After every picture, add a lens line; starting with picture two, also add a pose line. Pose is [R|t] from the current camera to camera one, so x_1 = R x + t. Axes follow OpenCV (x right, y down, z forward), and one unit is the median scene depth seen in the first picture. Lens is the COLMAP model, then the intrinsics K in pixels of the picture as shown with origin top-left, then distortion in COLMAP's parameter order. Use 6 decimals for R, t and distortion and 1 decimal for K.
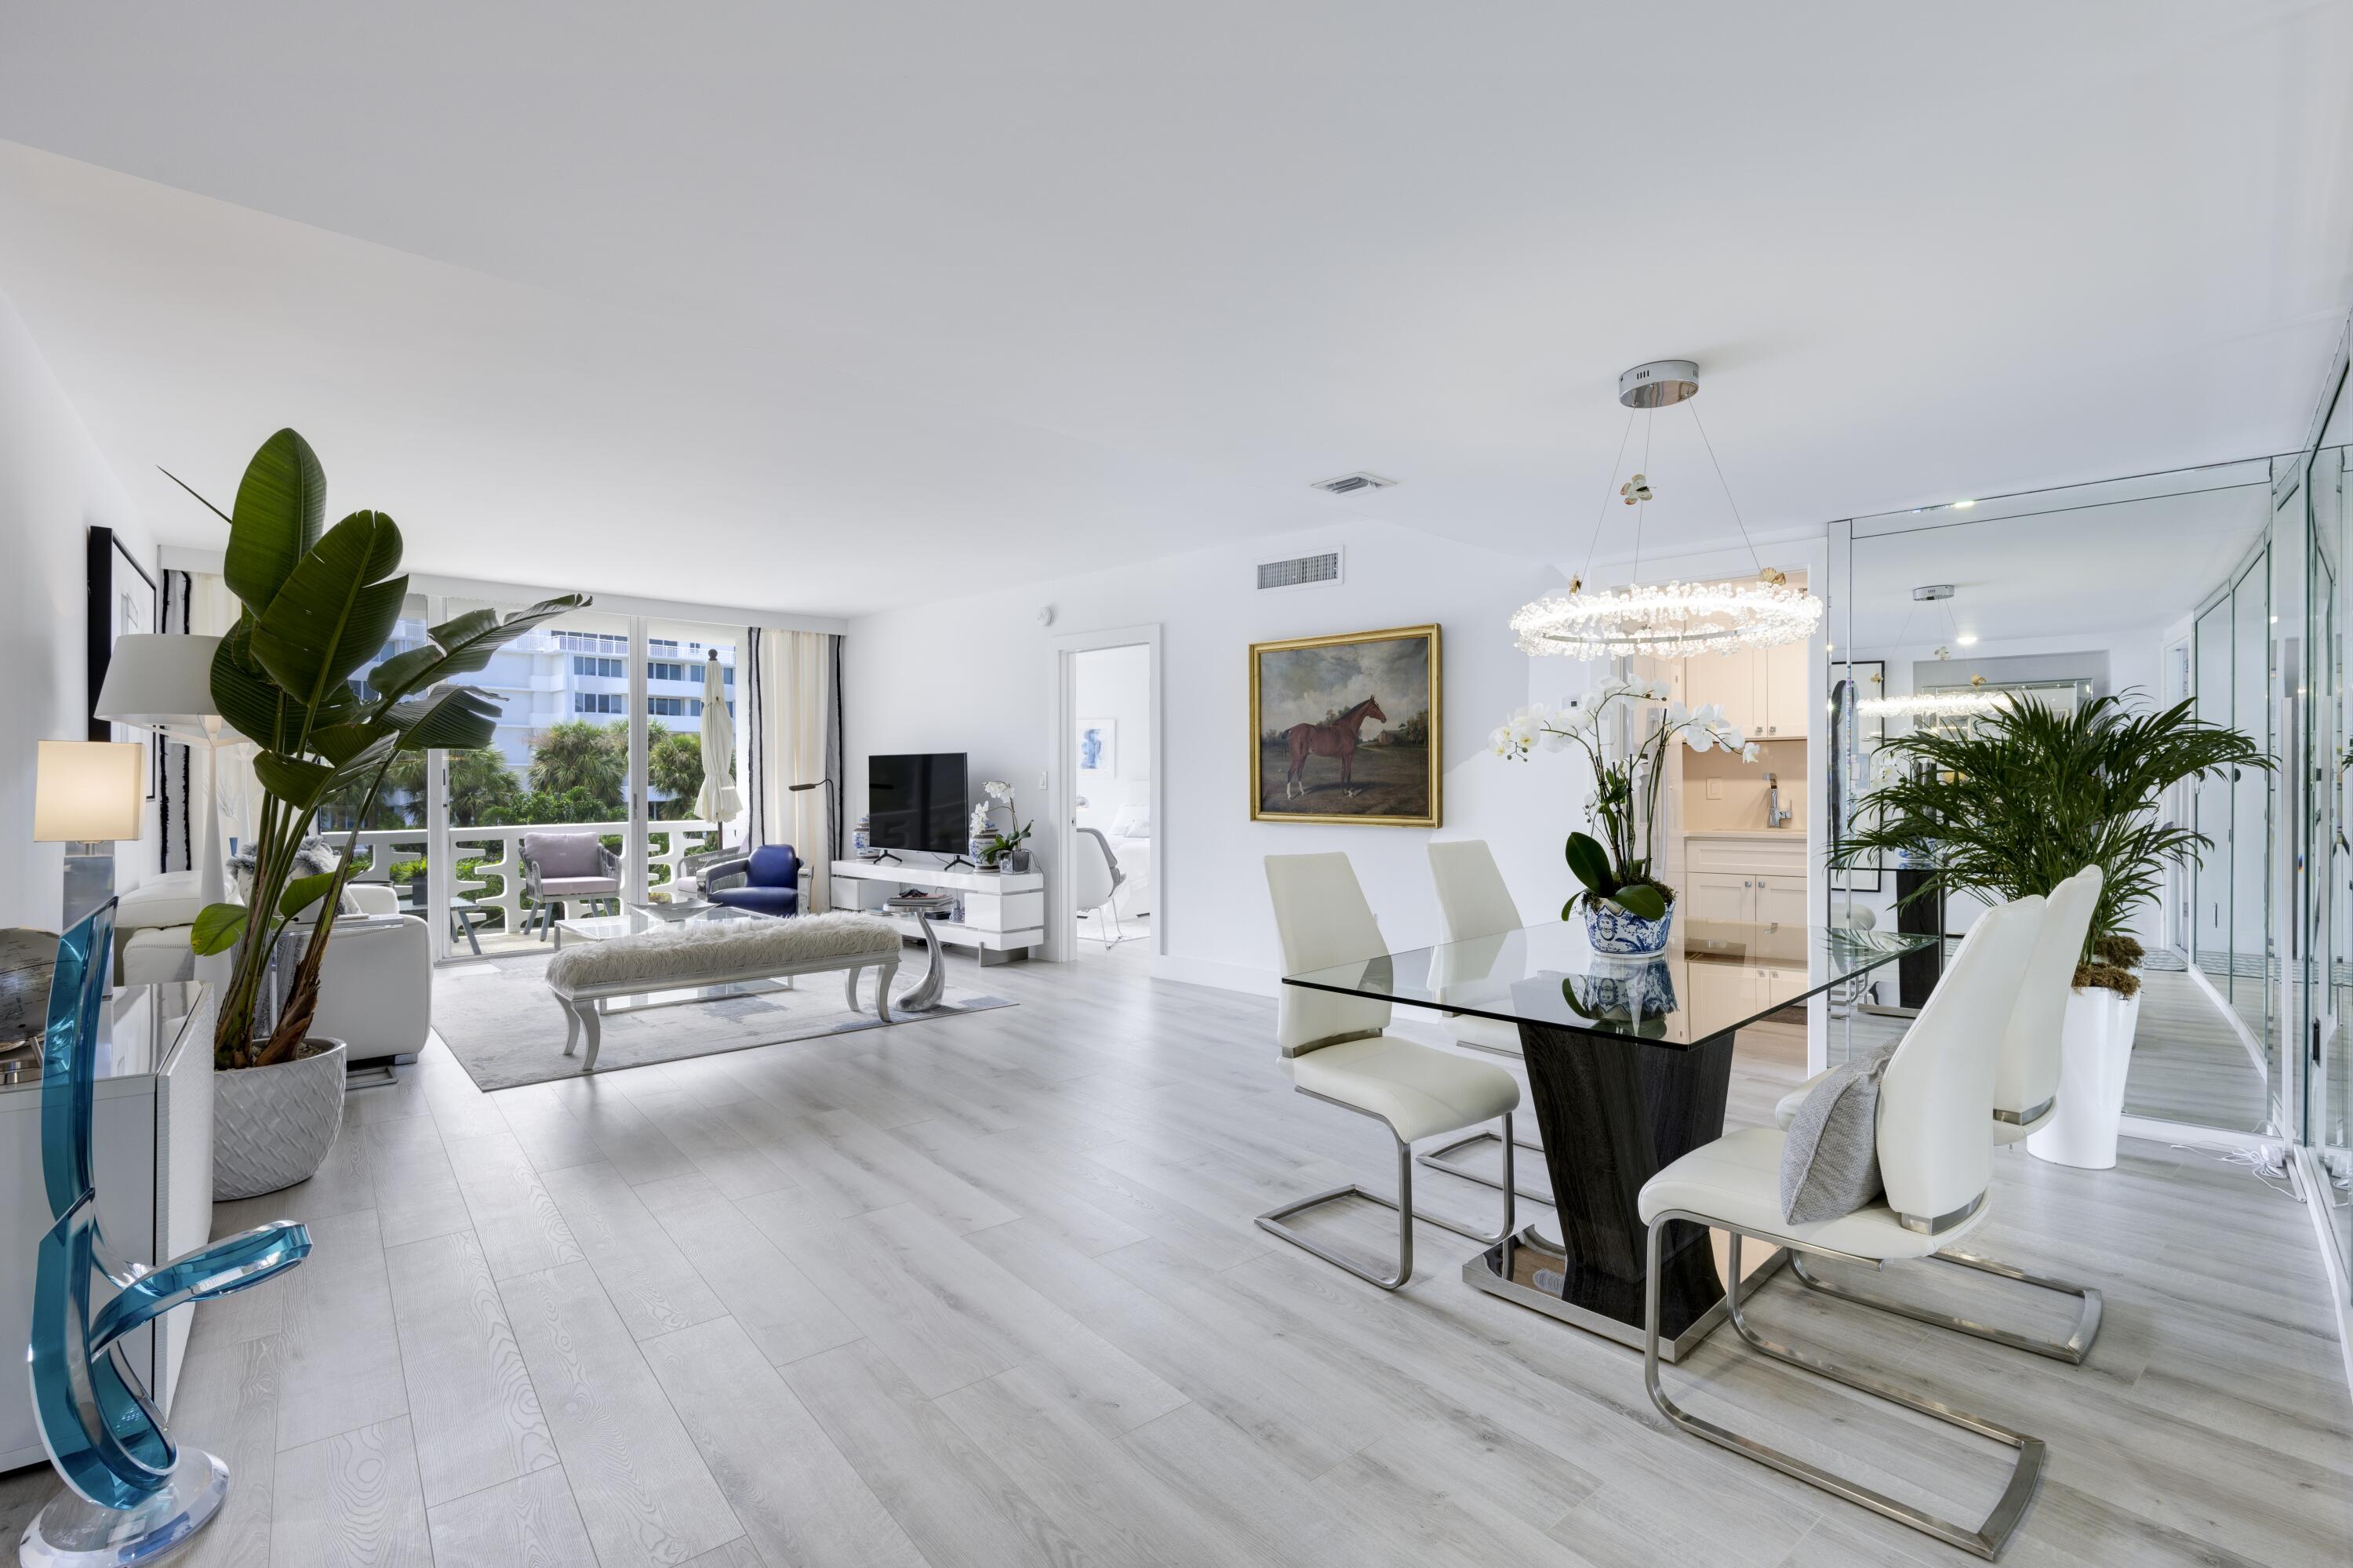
lens RADIAL K [[1048.4, 0, 1170.2], [0, 1048.4, 775.4], [0, 0, 1]] dist [-0.001279, -0.000161]
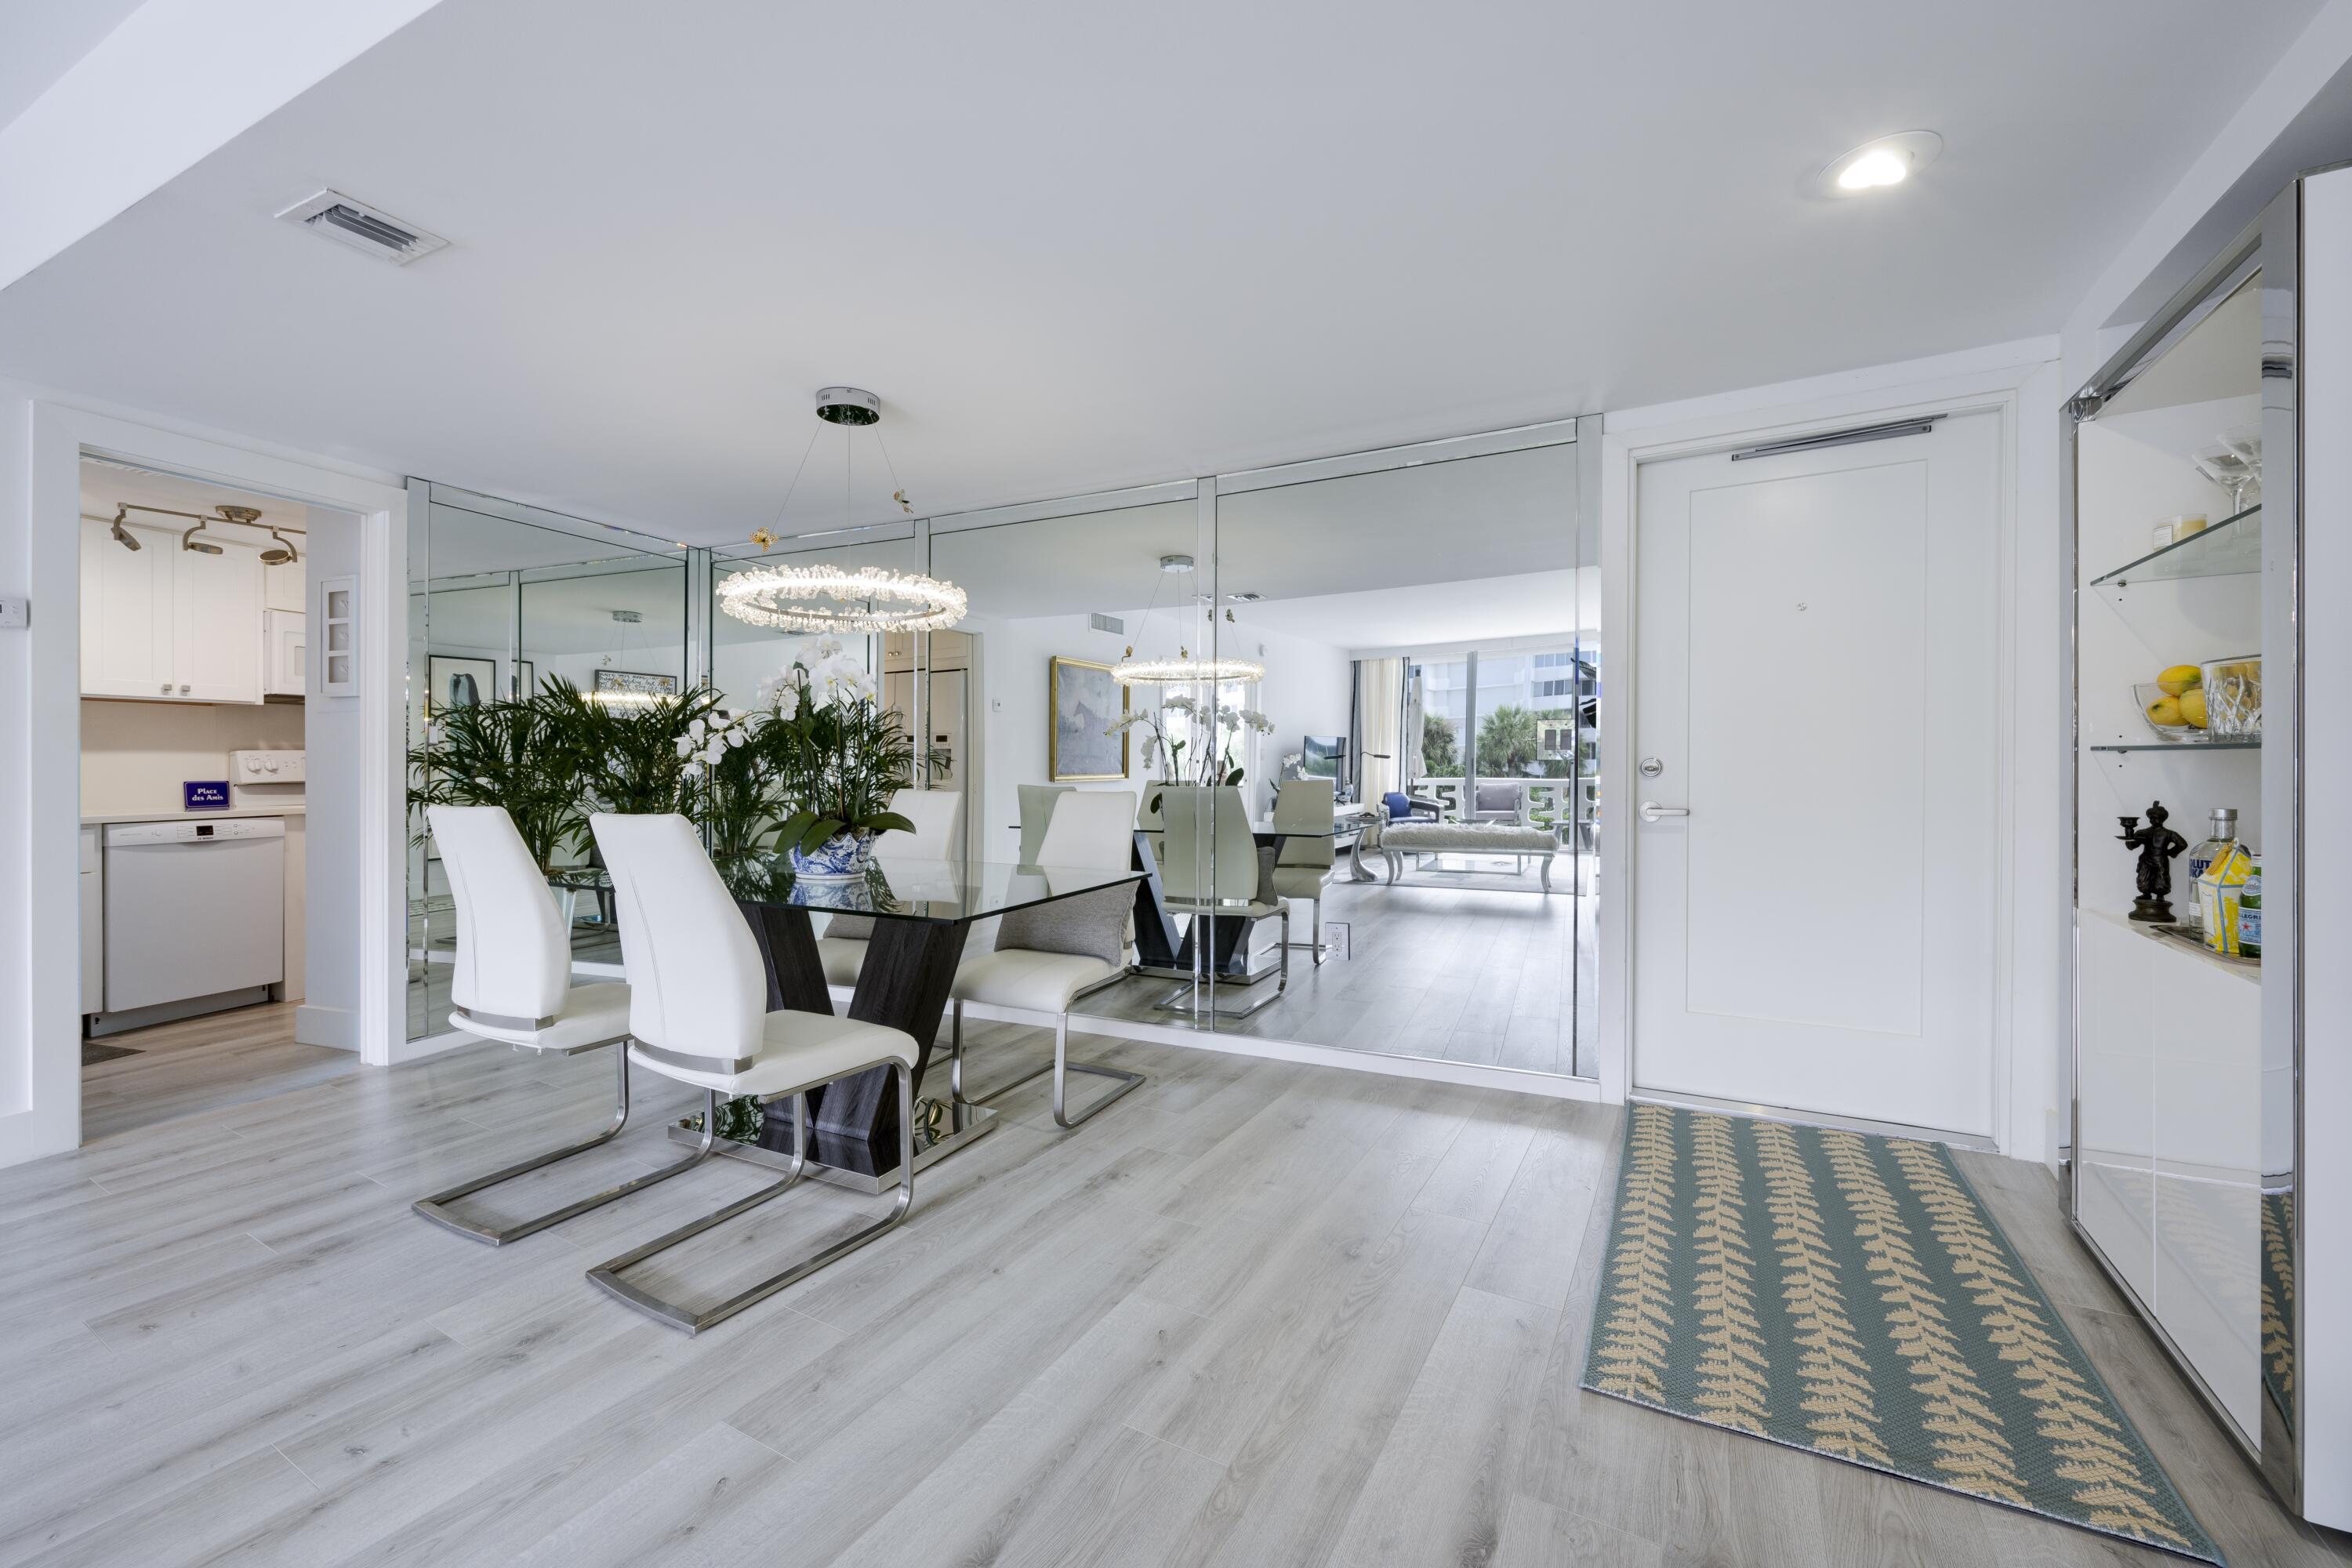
lens RADIAL K [[930.0, 0, 1166.1], [0, 930.0, 779.0], [0, 0, 1]] dist [-0.001255, -0.000057]
pose [[-0.347019, 0.001081, 0.937857, -0.835838], [0.006438, 0.999979, 0.001229, 0.068777], [-0.937836, 0.006464, -0.347019, 1.226999]]
